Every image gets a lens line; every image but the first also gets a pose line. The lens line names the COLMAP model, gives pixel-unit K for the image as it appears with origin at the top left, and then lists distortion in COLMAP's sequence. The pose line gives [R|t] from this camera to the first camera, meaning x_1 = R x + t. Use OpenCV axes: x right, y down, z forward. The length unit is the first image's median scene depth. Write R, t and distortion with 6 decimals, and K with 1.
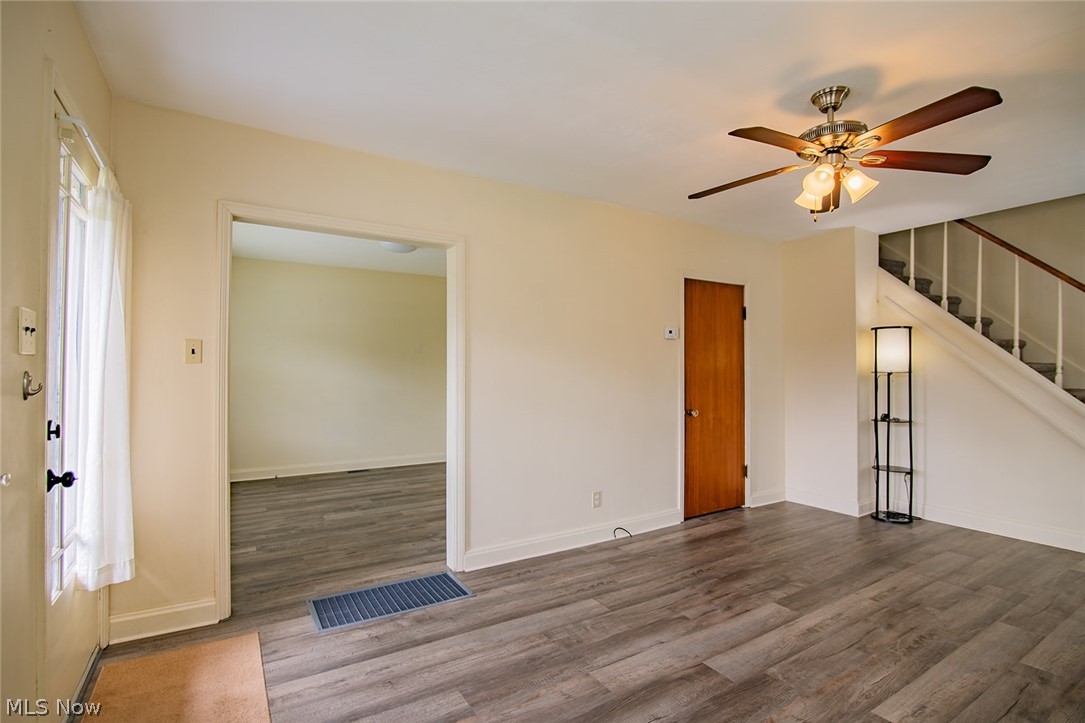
lens RADIAL K [[506.3, 0, 540.3], [0, 506.3, 363.3], [0, 0, 1]] dist [-0.023742, 0.002526]
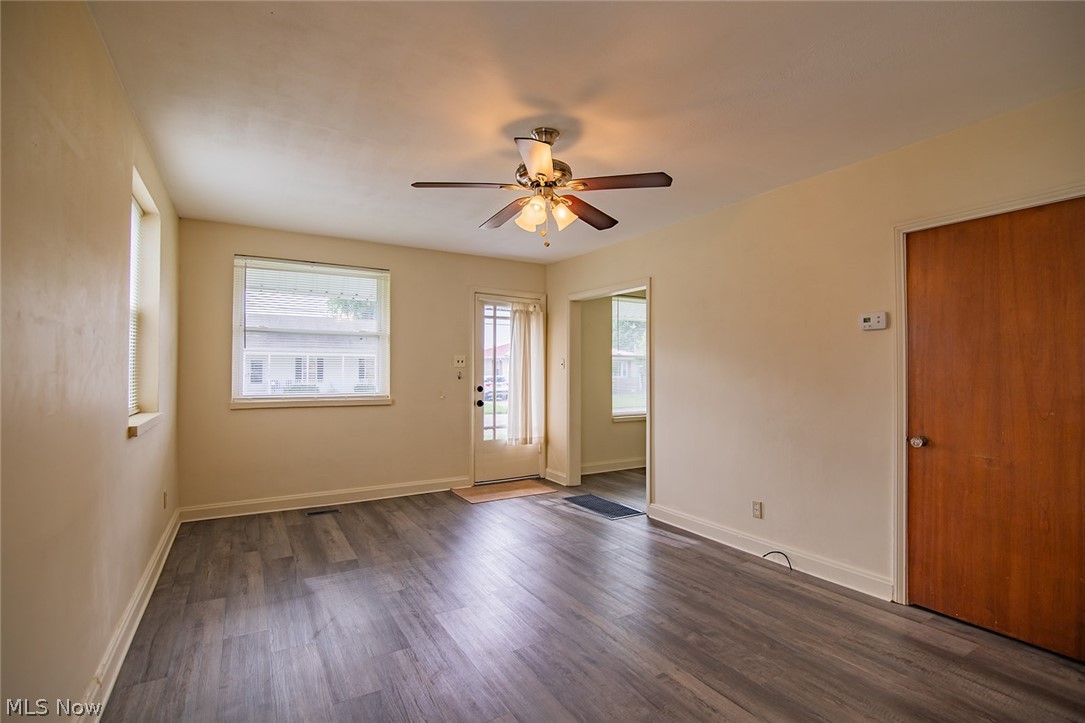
lens RADIAL K [[506.3, 0, 548.4], [0, 506.3, 364.0], [0, 0, 1]] dist [-0.023742, 0.002526]
pose [[-0.000309, -0.013245, -0.999912, 1.097215], [0.011331, 0.999848, -0.013248, 0.004109], [0.999936, -0.011334, -0.000159, 0.632378]]
